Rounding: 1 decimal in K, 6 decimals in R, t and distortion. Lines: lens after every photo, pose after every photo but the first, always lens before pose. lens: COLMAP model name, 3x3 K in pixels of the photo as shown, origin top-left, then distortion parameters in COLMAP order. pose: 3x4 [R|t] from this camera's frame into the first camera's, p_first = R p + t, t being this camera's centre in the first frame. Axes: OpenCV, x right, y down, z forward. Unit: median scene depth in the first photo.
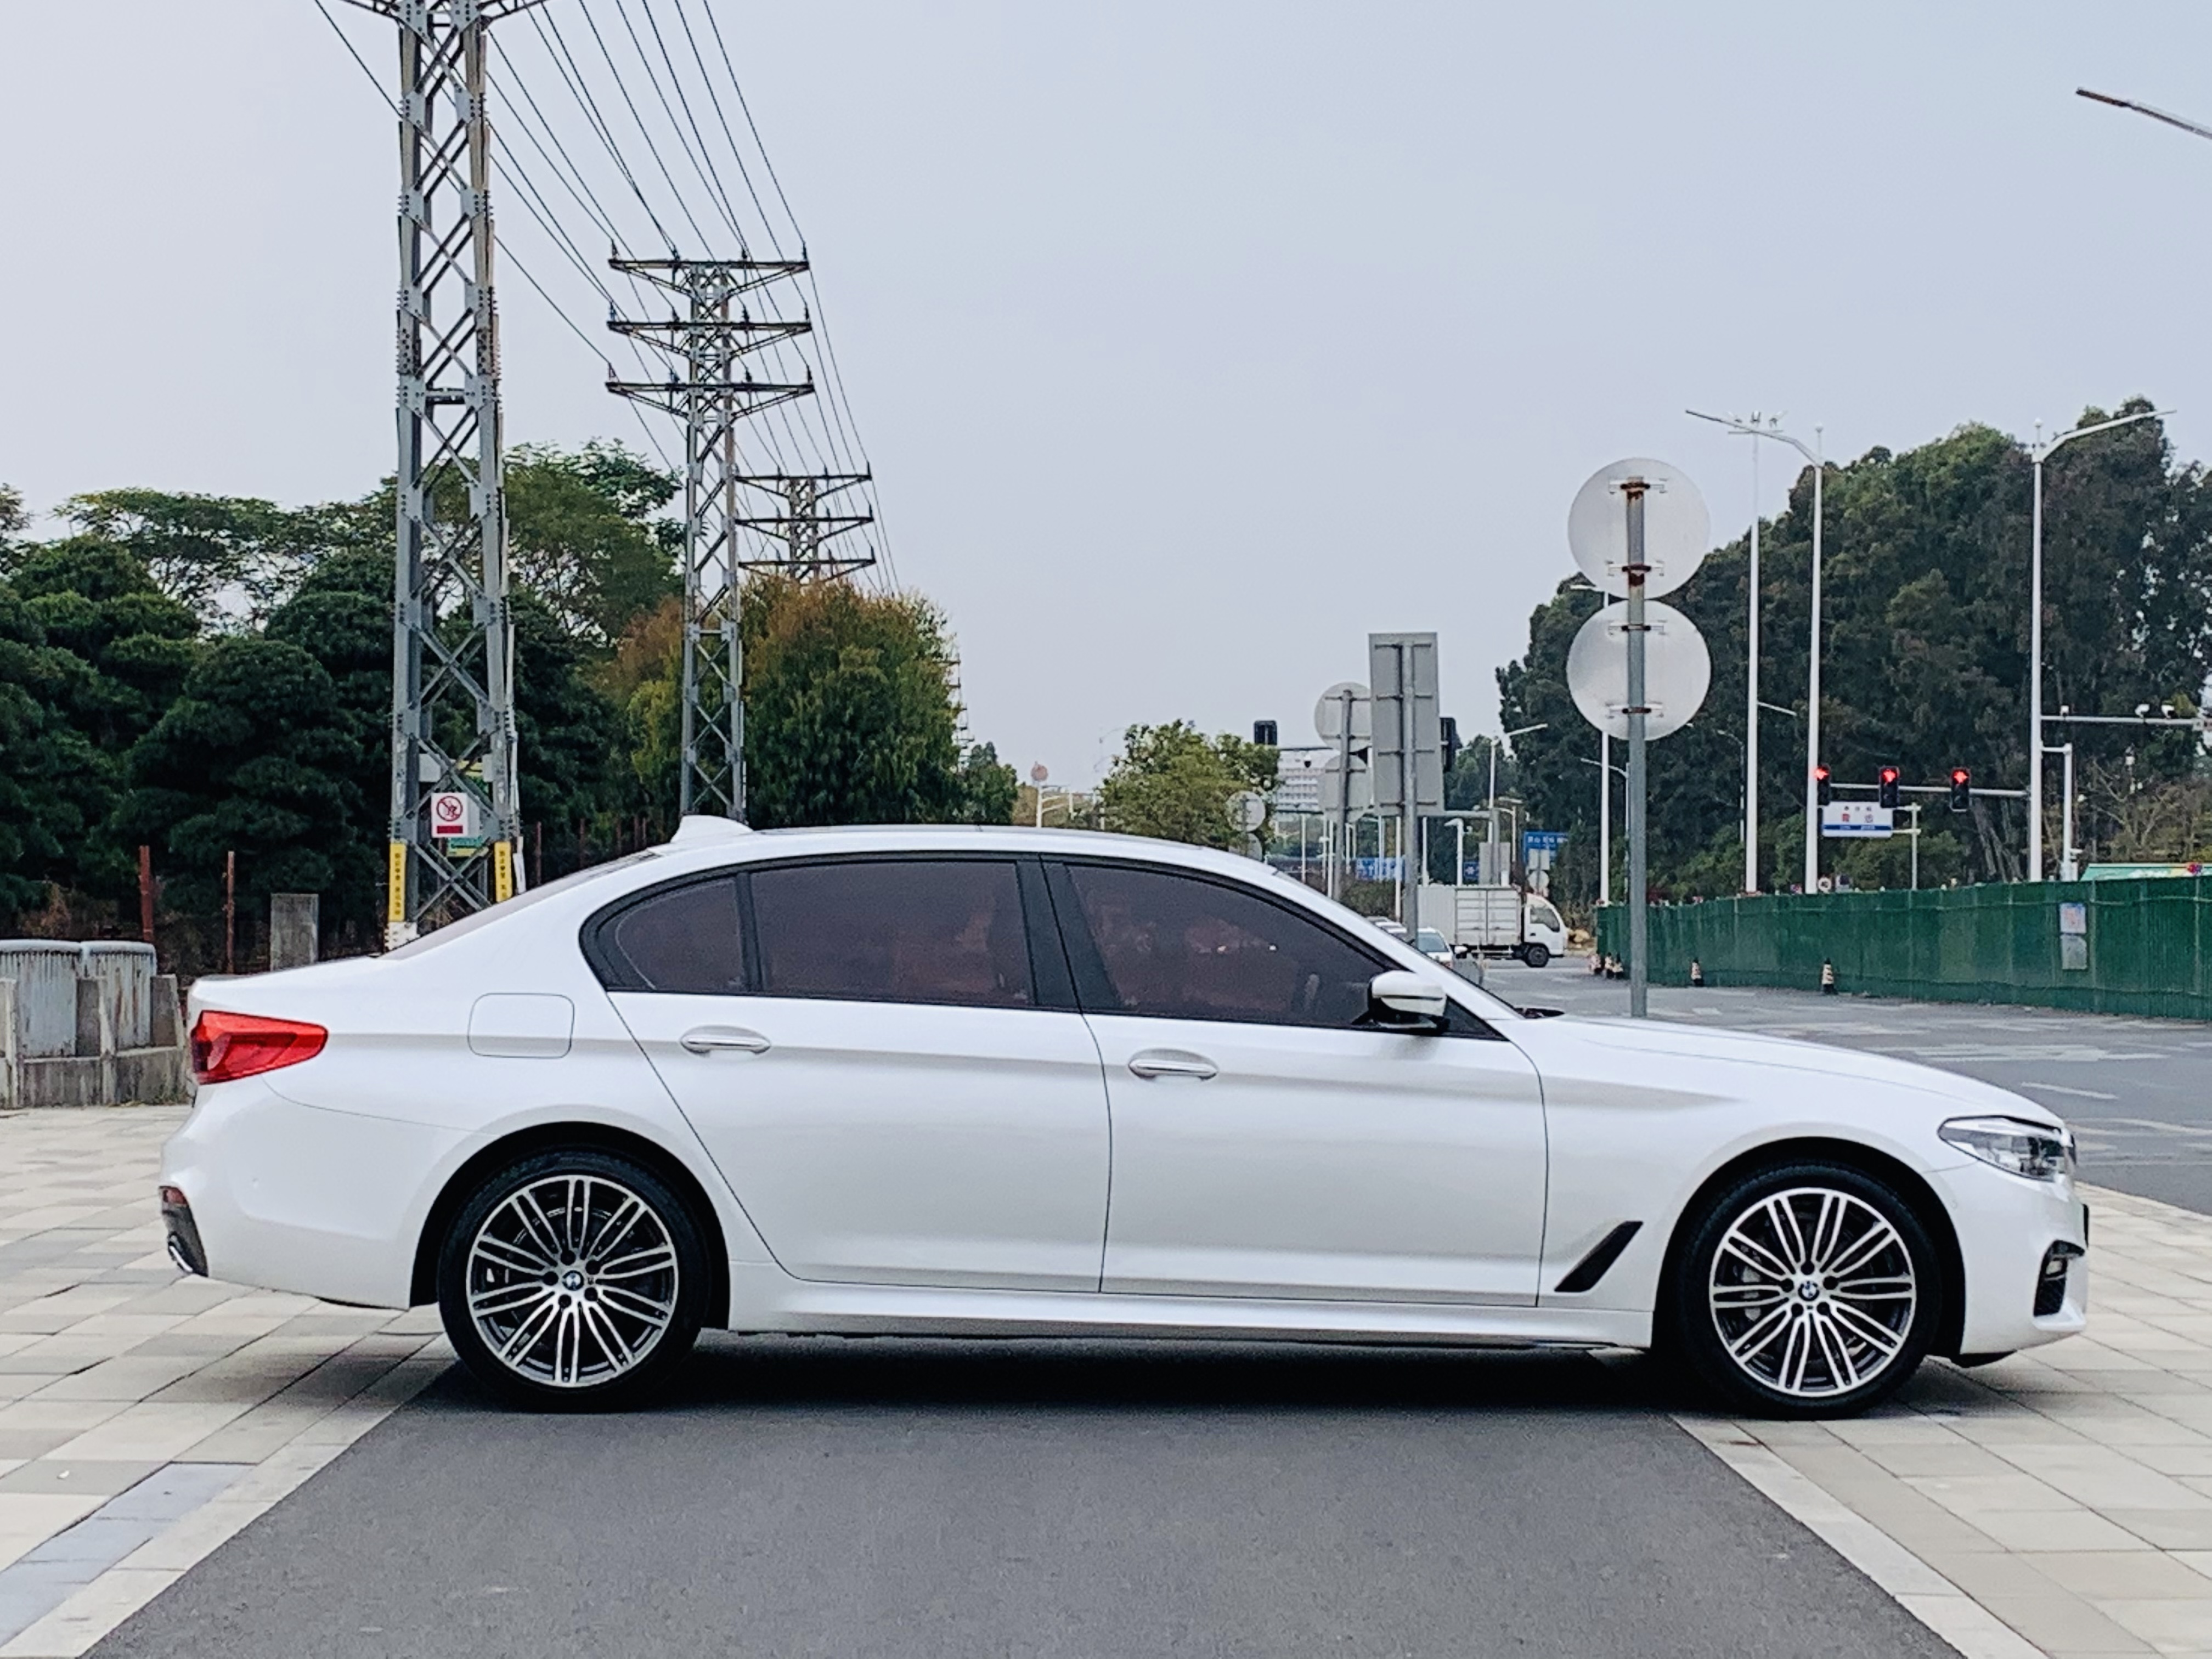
lens RADIAL K [[5506.2, 0, 1106.0], [0, 5506.2, 829.5], [0, 0, 1]] dist [0.242045, -0.091660]
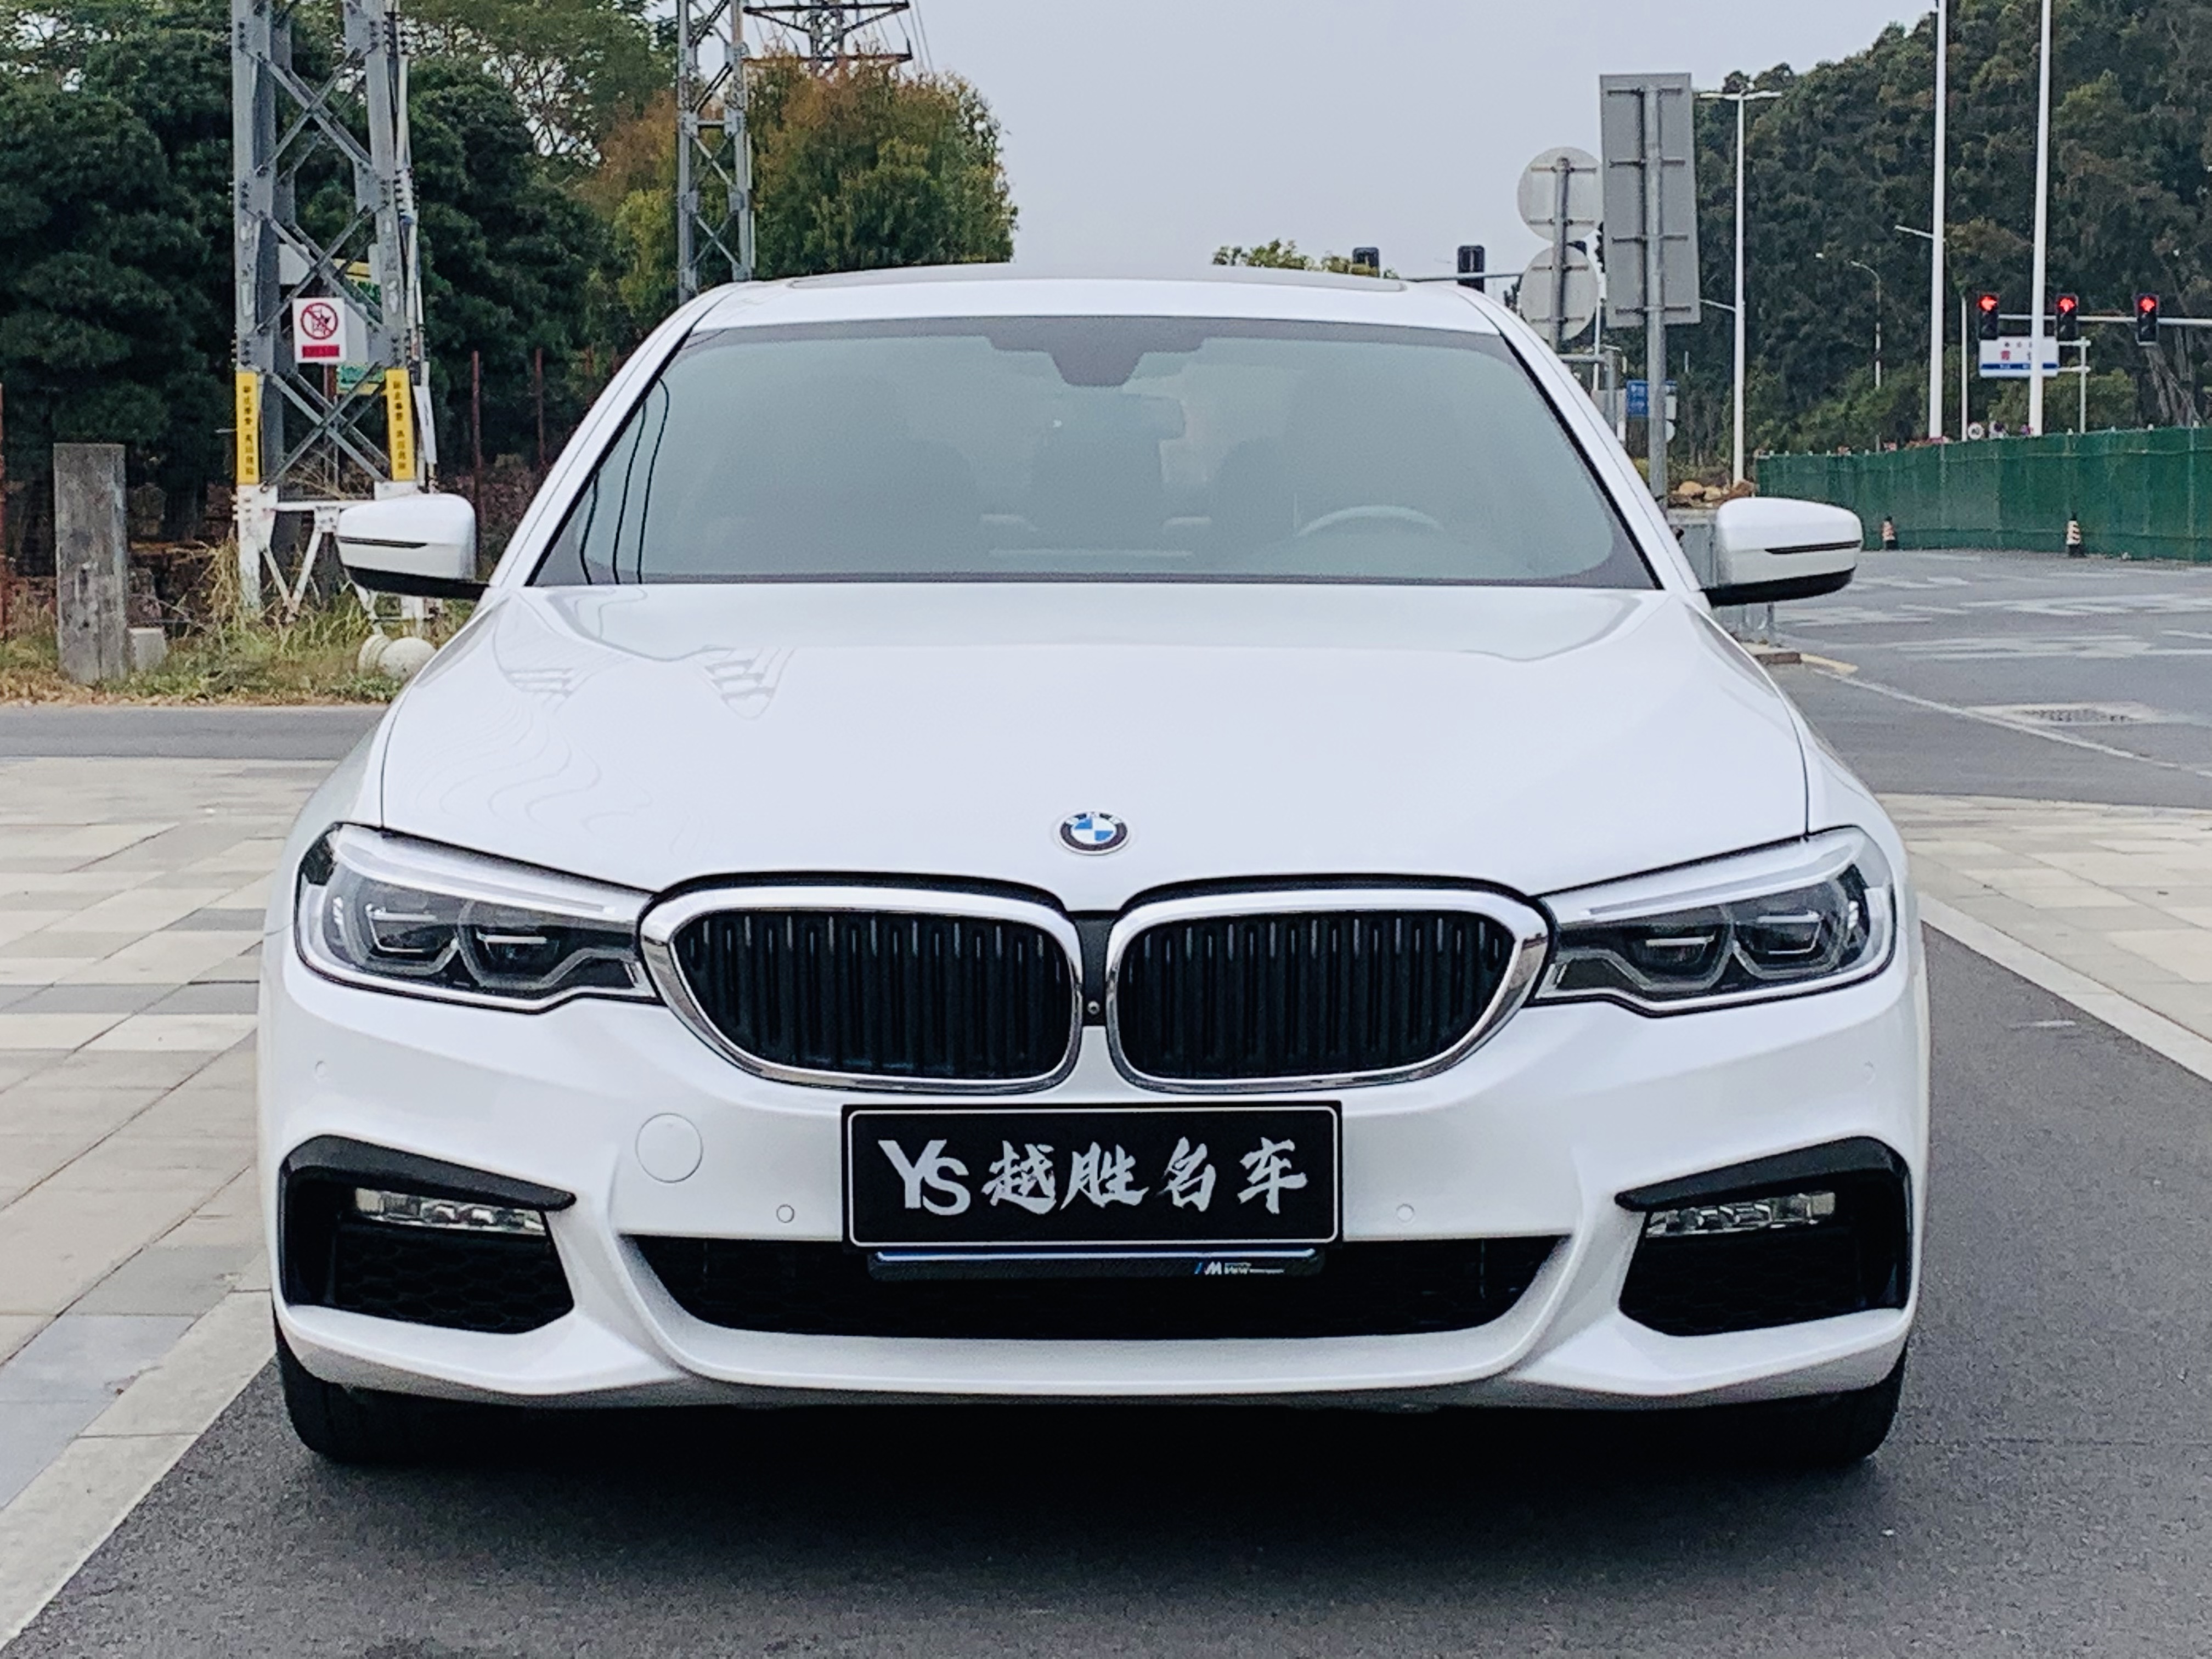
lens RADIAL K [[4814.8, 0, 1106.0], [0, 4814.8, 829.5], [0, 0, 1]] dist [0.129667, -0.033012]
pose [[0.999923, -0.012395, -0.000694, -0.015422], [0.012408, 0.996194, 0.086280, 0.006650], [-0.000378, -0.086282, 0.996271, 0.296823]]
